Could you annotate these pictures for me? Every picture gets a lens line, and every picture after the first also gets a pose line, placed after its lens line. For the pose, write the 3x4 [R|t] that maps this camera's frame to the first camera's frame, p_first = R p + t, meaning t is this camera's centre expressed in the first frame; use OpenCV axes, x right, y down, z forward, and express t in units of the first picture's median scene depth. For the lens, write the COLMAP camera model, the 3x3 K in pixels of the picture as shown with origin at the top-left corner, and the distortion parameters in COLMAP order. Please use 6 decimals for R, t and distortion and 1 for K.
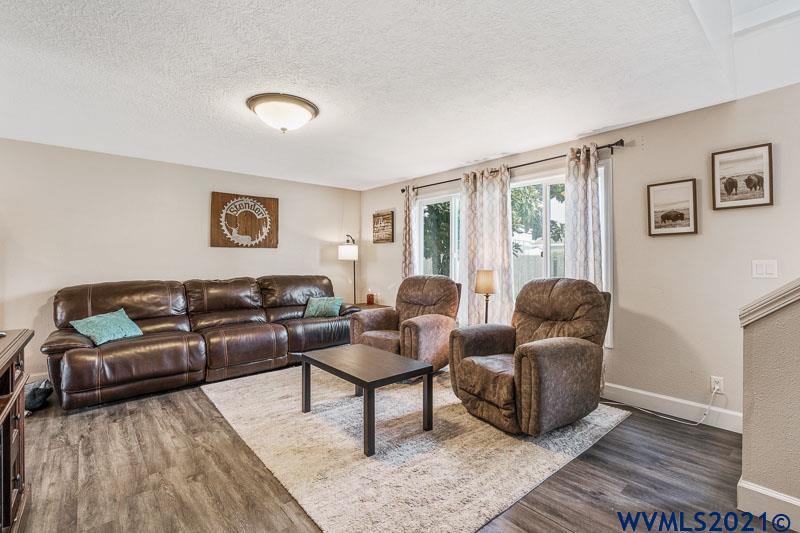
lens RADIAL K [[367.9, 0, 399.4], [0, 367.9, 263.3], [0, 0, 1]] dist [0.000087, 0.000037]
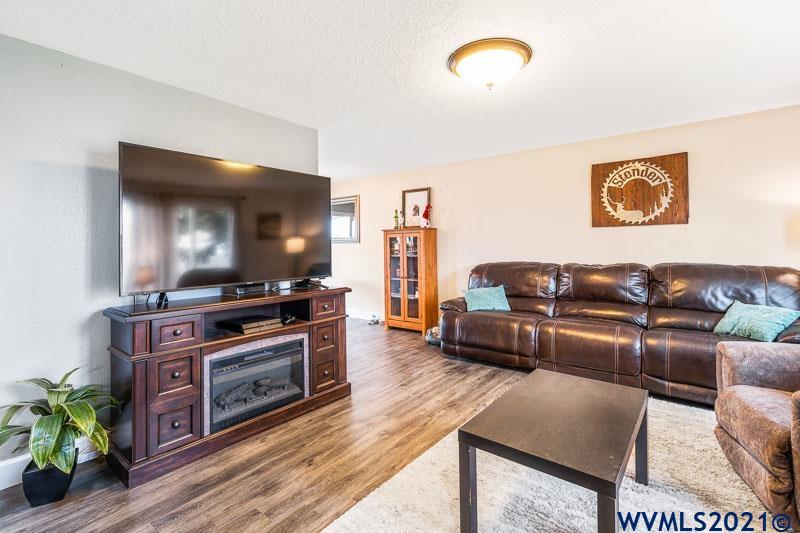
lens RADIAL K [[367.9, 0, 402.9], [0, 367.9, 241.2], [0, 0, 1]] dist [0.000087, 0.000037]
pose [[0.203581, -0.011768, -0.978987, 0.258601], [0.000747, 0.999929, -0.011865, -0.001165], [0.979058, 0.001684, 0.203575, 0.367241]]
